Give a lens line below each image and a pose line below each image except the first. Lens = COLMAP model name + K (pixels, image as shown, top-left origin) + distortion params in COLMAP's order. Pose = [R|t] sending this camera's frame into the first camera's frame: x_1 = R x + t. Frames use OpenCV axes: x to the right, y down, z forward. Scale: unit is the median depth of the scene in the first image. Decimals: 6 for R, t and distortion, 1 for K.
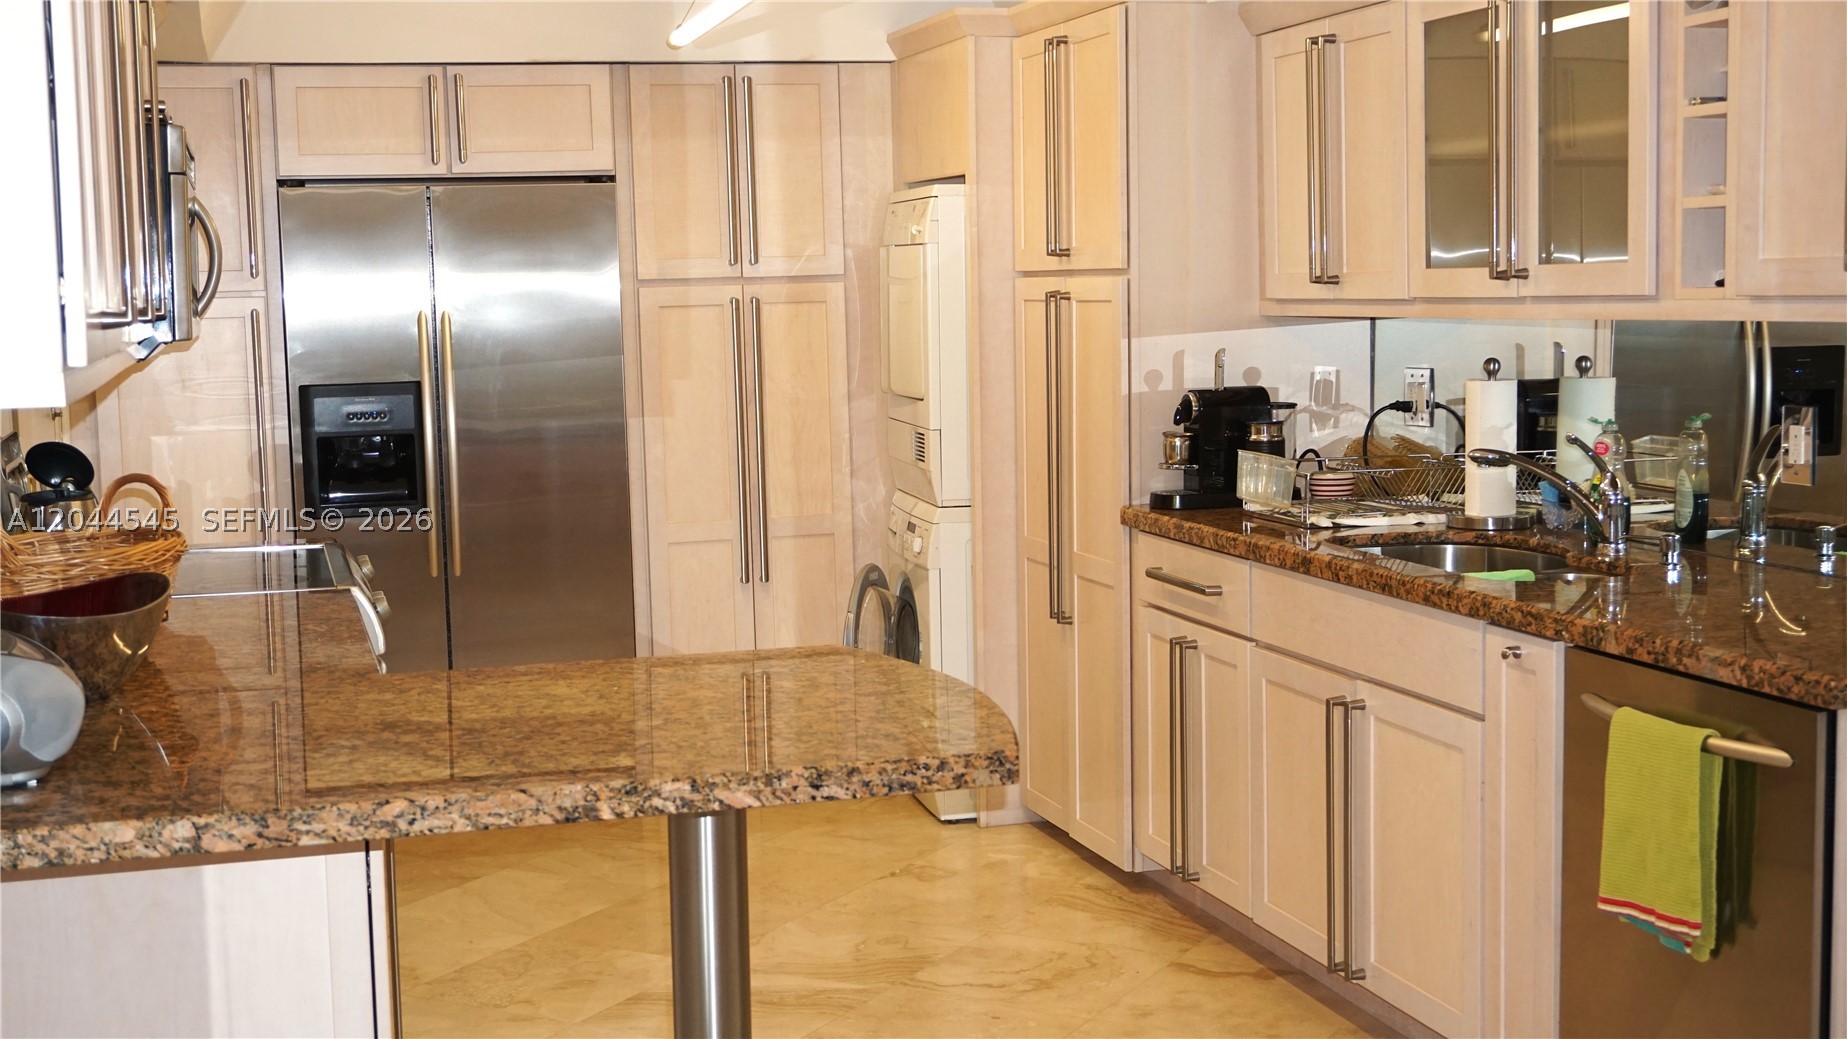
lens RADIAL K [[2343.9, 0, 923.5], [0, 2343.9, 519.5], [0, 0, 1]] dist [0.023267, 0.073167]
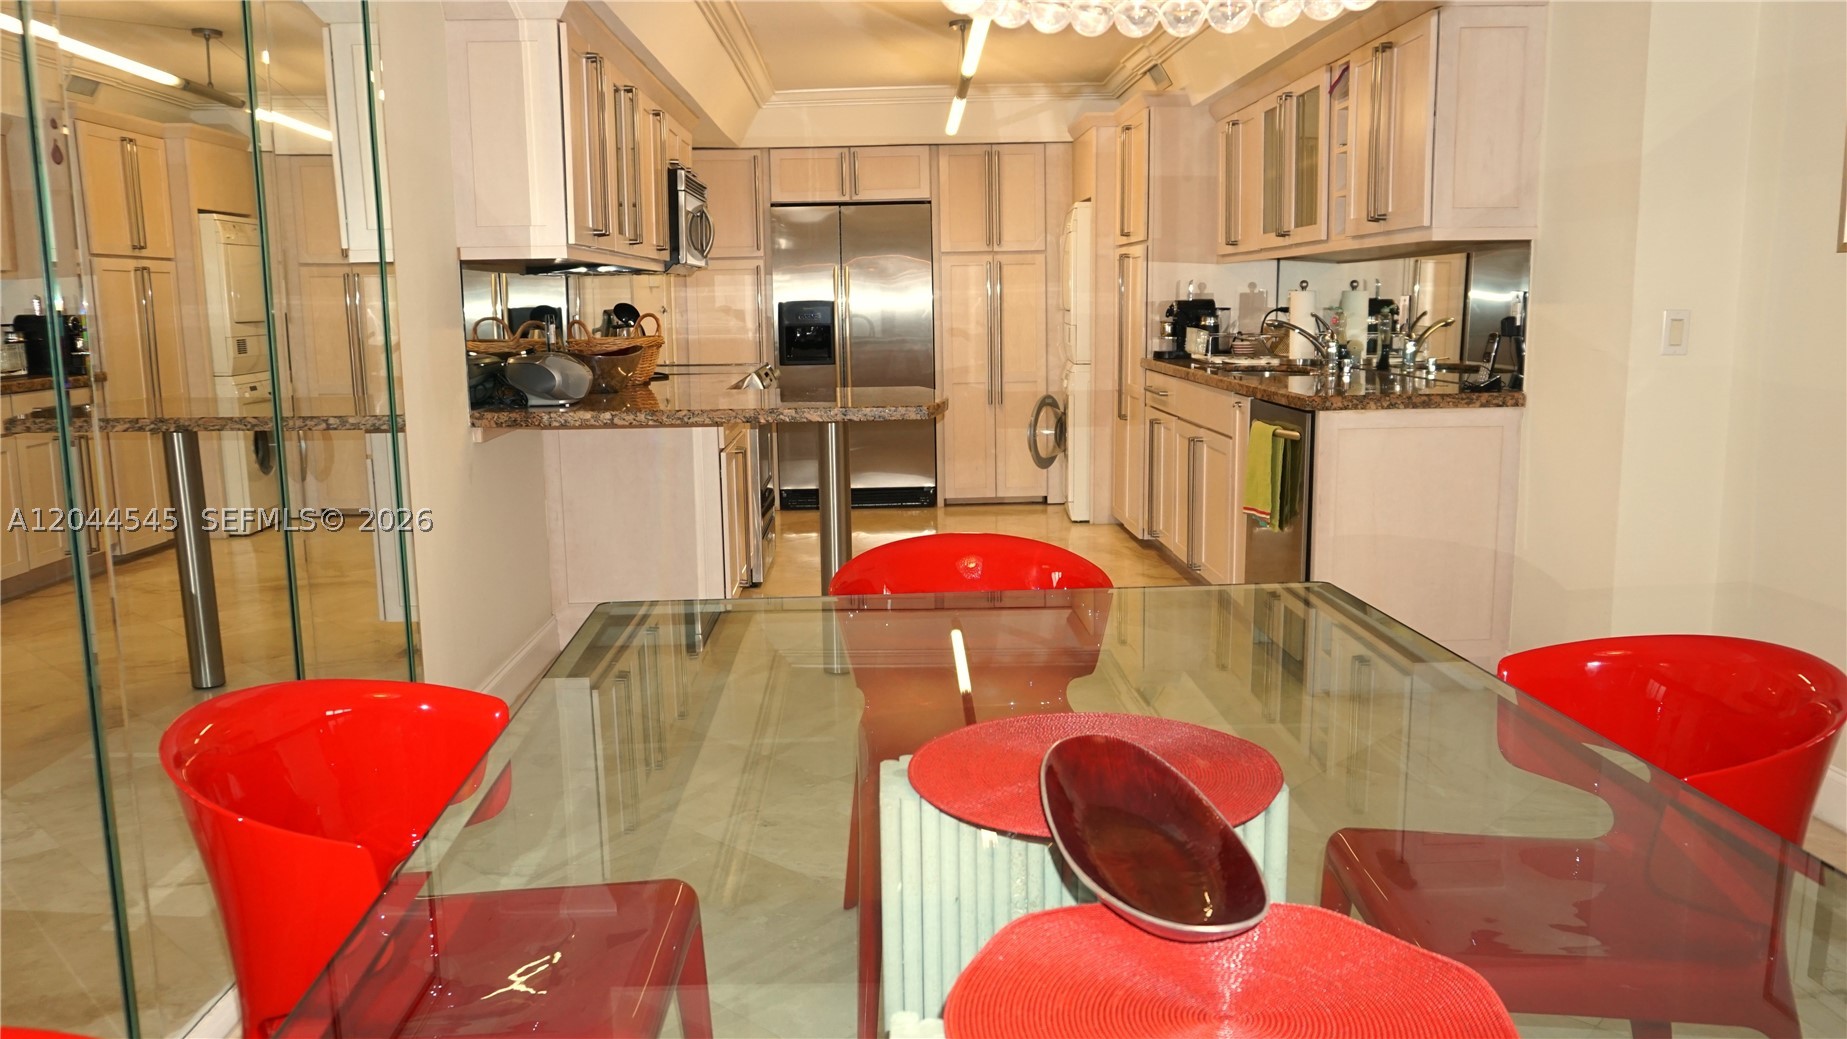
lens RADIAL K [[1387.3, 0, 929.5], [0, 1387.3, 503.5], [0, 0, 1]] dist [0.001505, 0.074229]
pose [[0.970347, 0.042833, -0.237893, 0.201098], [-0.030953, 0.998090, 0.053453, 0.062608], [0.239728, -0.044505, 0.969819, -0.220773]]
